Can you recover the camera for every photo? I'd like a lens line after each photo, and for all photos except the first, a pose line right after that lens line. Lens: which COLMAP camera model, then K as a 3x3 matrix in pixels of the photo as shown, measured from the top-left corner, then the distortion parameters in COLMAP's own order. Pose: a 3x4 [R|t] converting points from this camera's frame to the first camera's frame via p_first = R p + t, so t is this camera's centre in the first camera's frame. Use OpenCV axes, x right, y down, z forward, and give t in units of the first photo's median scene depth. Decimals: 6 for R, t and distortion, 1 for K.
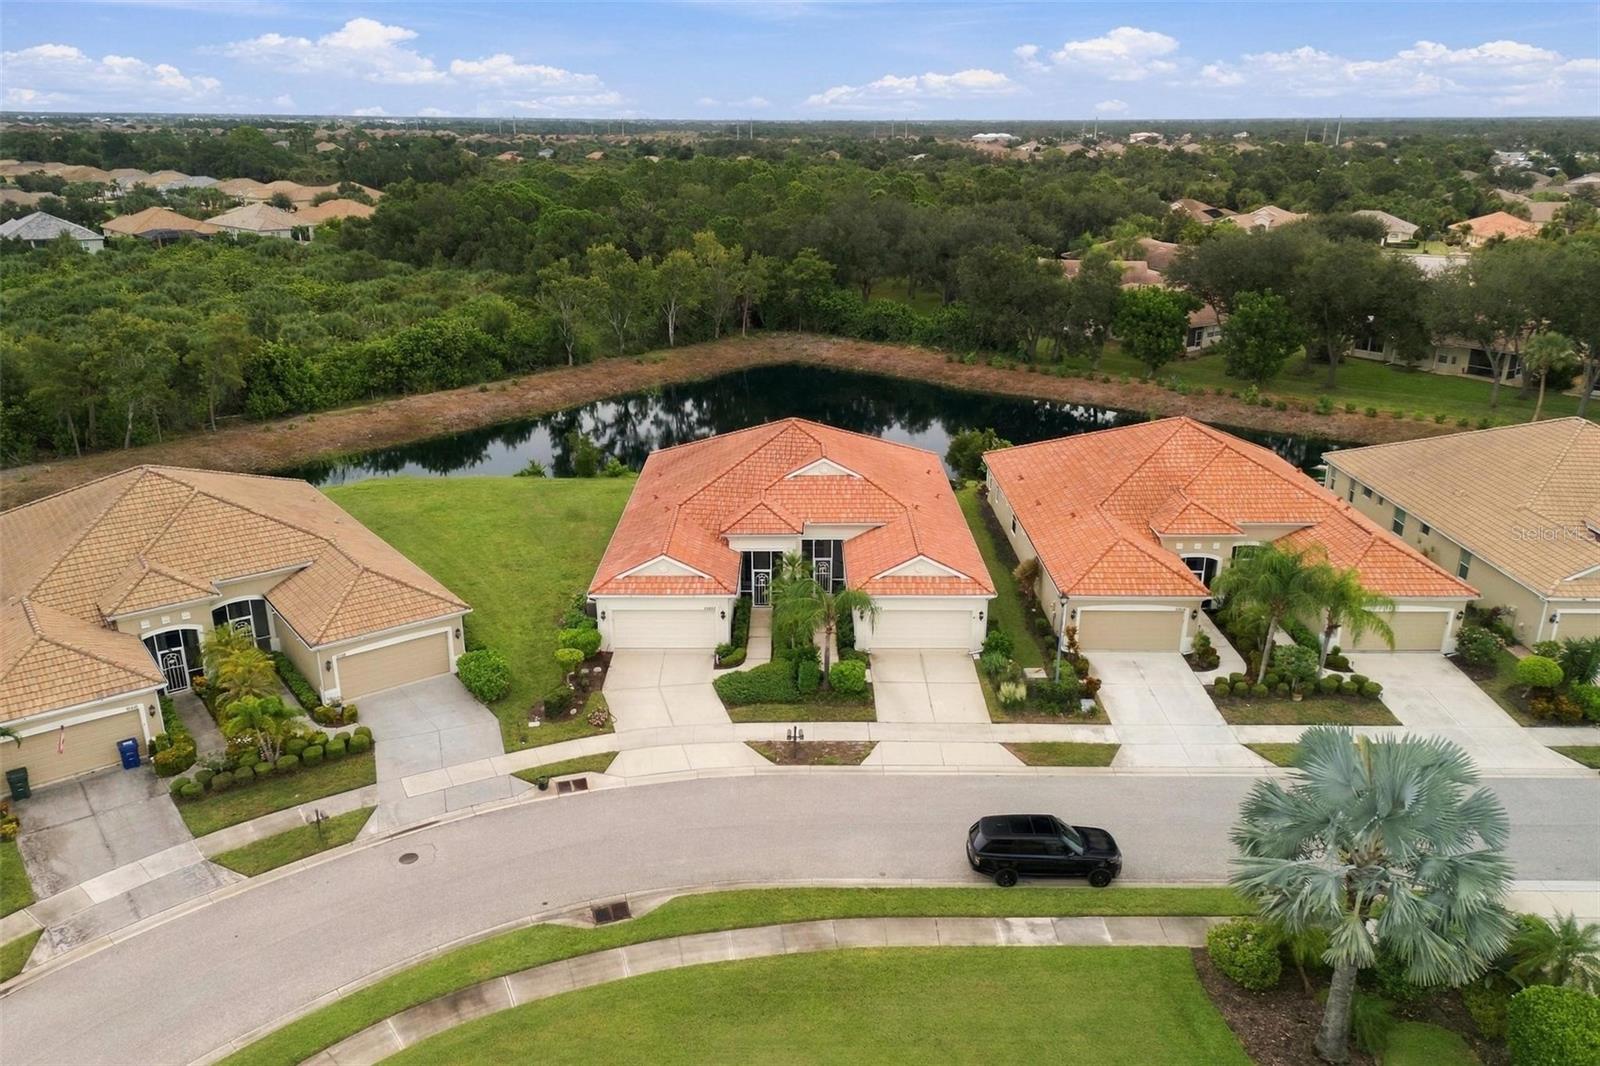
lens RADIAL K [[1166.2, 0, 800.0], [0, 1166.2, 533.0], [0, 0, 1]] dist [0.096206, -0.120370]
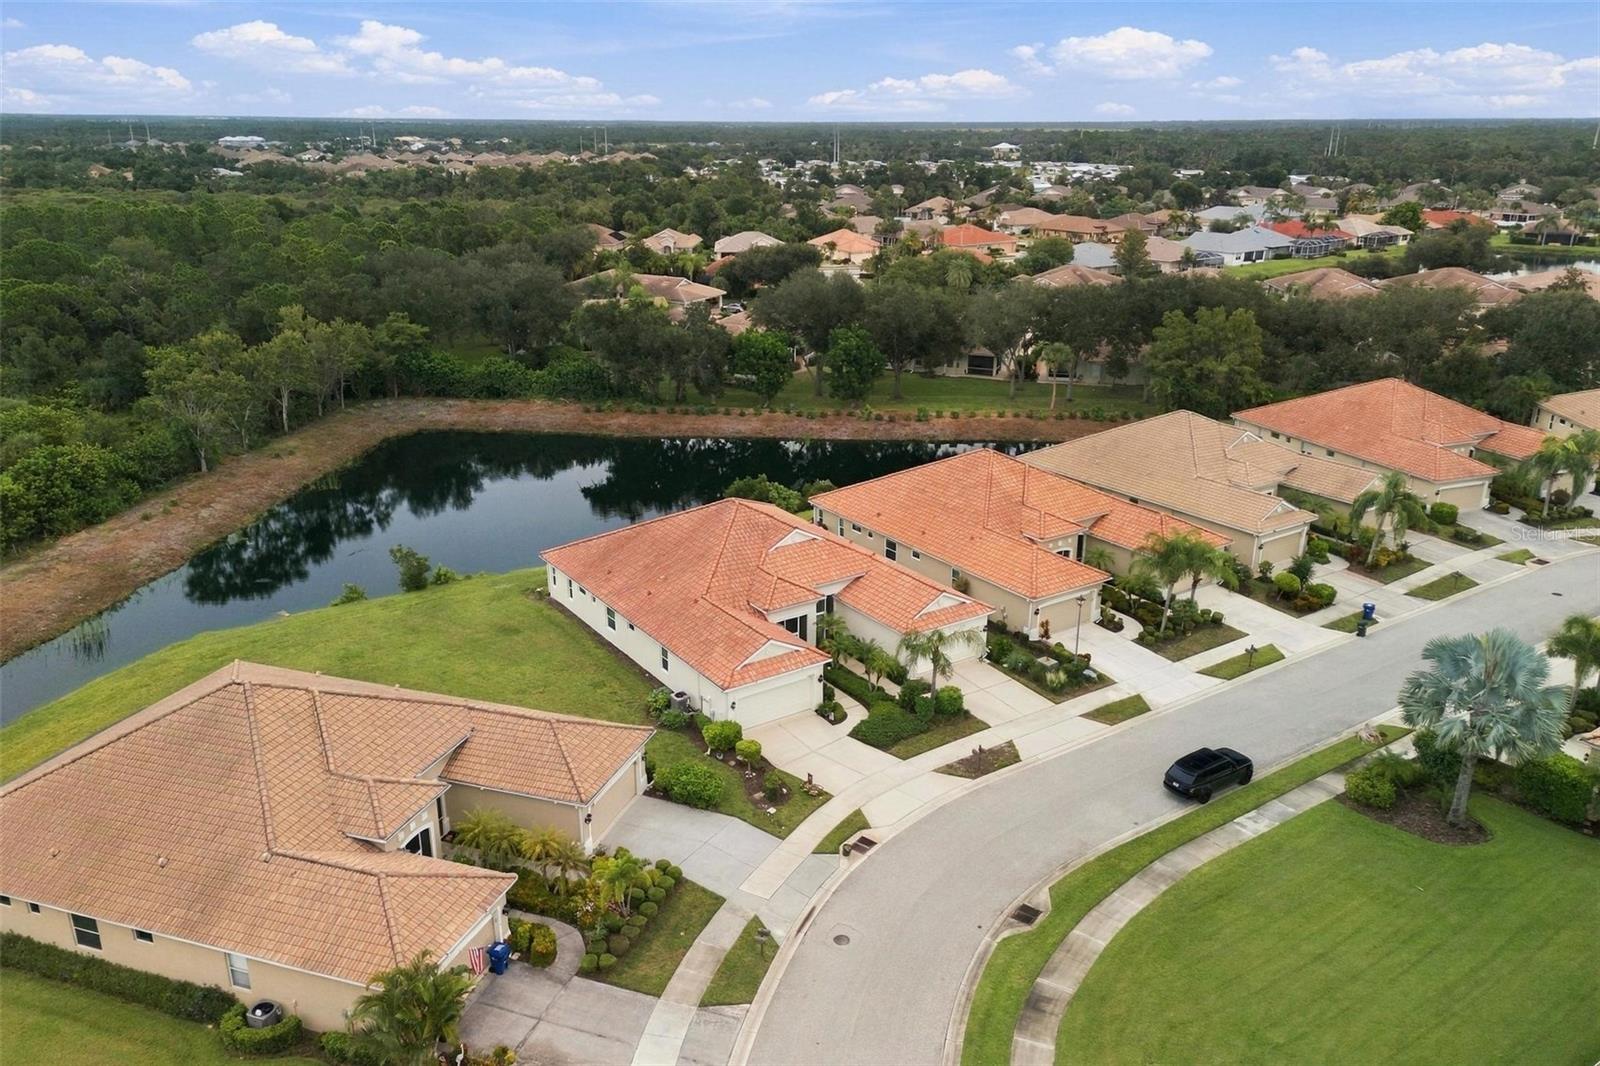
lens RADIAL K [[1166.2, 0, 800.0], [0, 1166.2, 533.0], [0, 0, 1]] dist [0.096206, -0.120370]
pose [[0.826762, -0.184066, 0.531586, -0.294427], [0.183268, 0.981533, 0.054831, -0.061090], [-0.531862, 0.052090, 0.845227, 0.006975]]
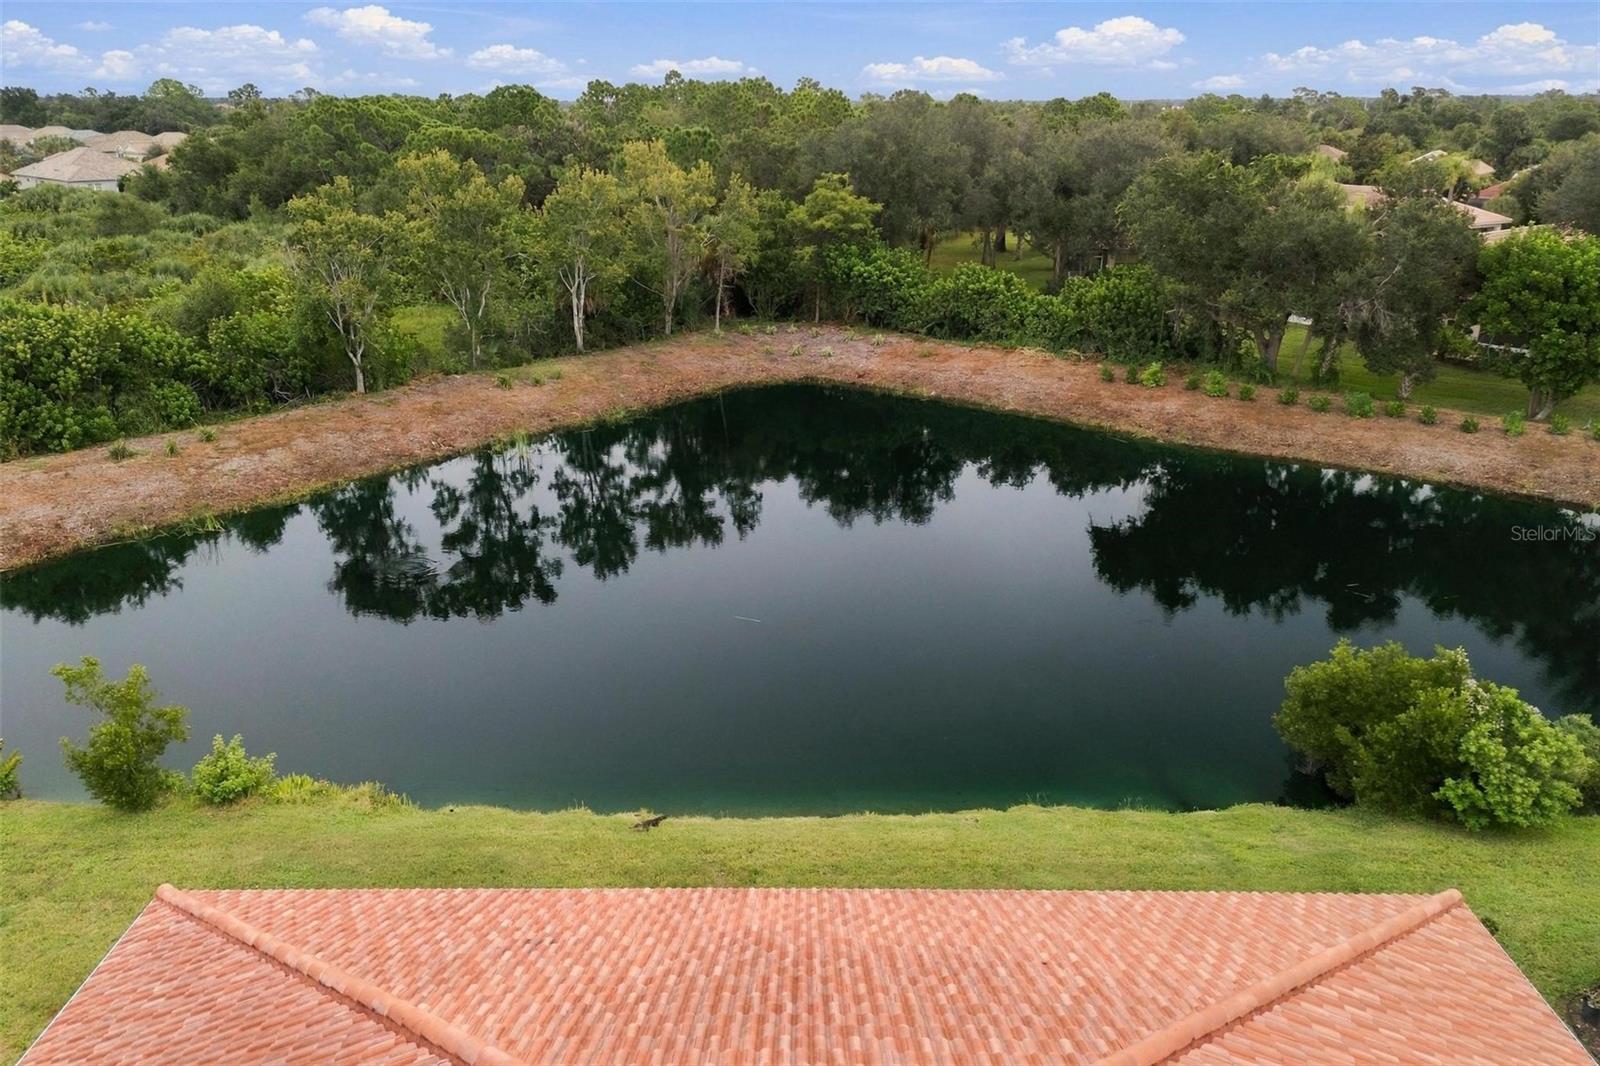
lens RADIAL K [[1166.2, 0, 800.0], [0, 1166.2, 533.0], [0, 0, 1]] dist [0.096206, -0.120370]
pose [[0.999941, 0.000073, -0.010833, -0.002400], [0.000067, 0.999917, 0.012858, -0.084955], [0.010833, -0.012858, 0.999859, 0.473893]]
